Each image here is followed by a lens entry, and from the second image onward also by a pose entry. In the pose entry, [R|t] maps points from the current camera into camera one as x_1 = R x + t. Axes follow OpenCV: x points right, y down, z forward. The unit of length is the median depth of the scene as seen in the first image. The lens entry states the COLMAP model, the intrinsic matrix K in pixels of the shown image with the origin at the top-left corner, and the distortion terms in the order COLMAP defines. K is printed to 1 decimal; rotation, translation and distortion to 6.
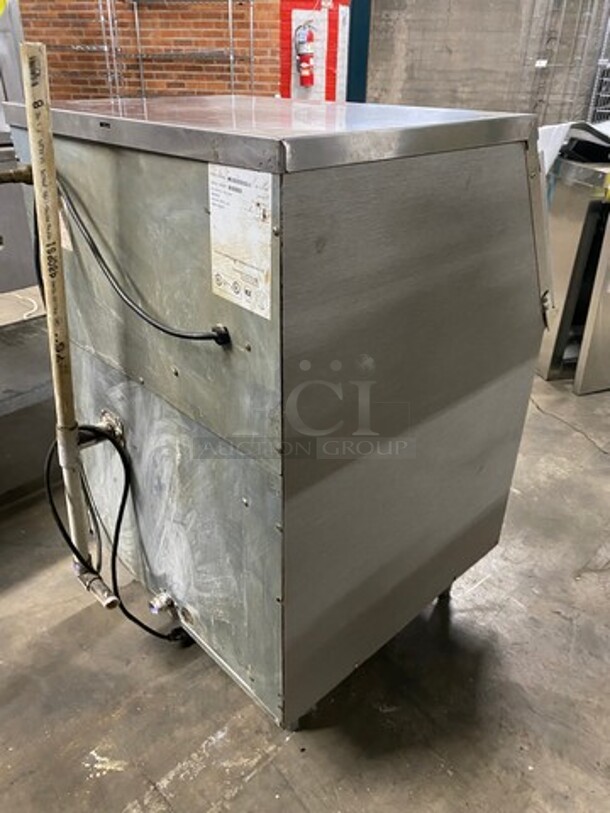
lens RADIAL K [[620.3, 0, 288.7], [0, 620.3, 419.8], [0, 0, 1]] dist [0.007870, -0.000934]
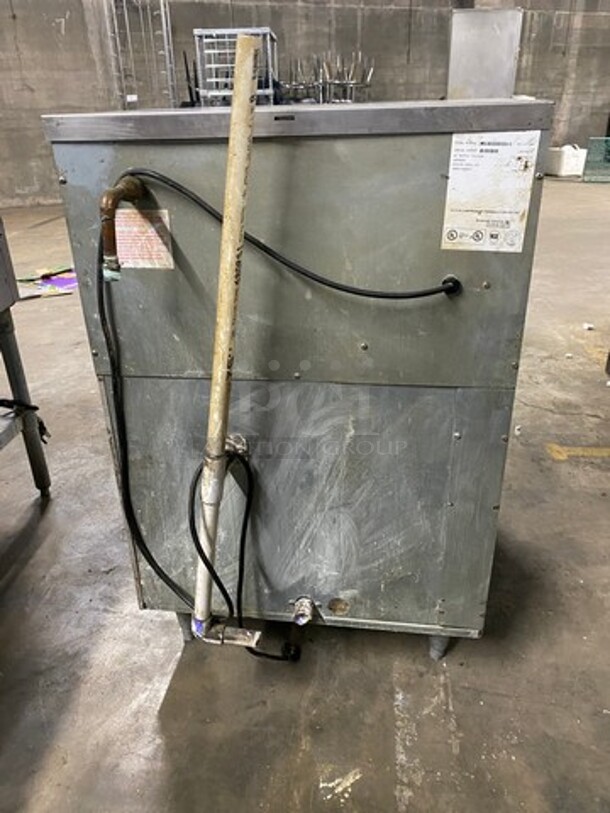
lens RADIAL K [[626.8, 0, 310.0], [0, 626.8, 414.2], [0, 0, 1]] dist [0.010214, -0.003581]
pose [[0.770892, -0.312472, 0.555056, -0.718666], [0.347033, 0.936755, 0.045374, -0.038105], [-0.534130, 0.157644, 0.830574, 0.144888]]
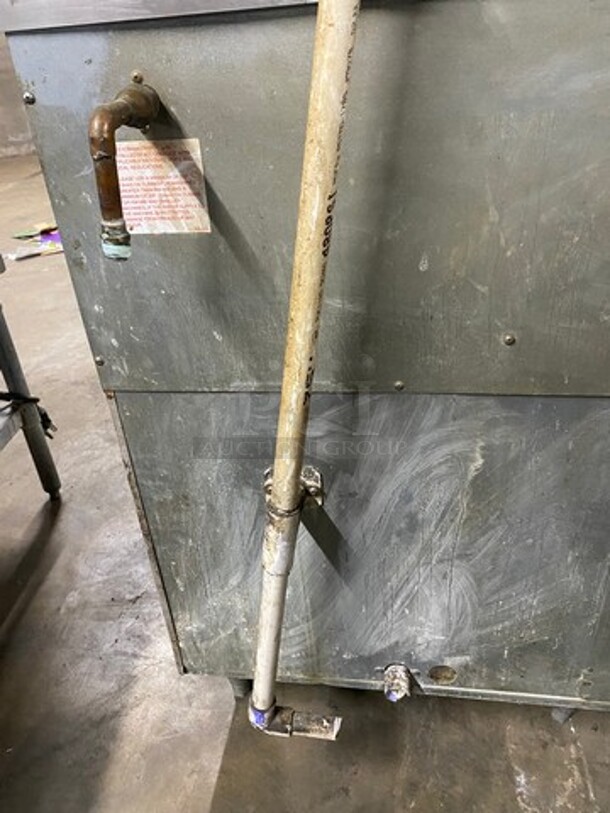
lens RADIAL K [[628.5, 0, 305.0], [0, 628.5, 406.5], [0, 0, 1]] dist [0.005279, -0.002391]
pose [[0.772579, -0.384459, 0.505285, -0.597899], [0.385351, 0.916419, 0.108080, -0.138700], [-0.504606, 0.111211, 0.856157, 0.428363]]
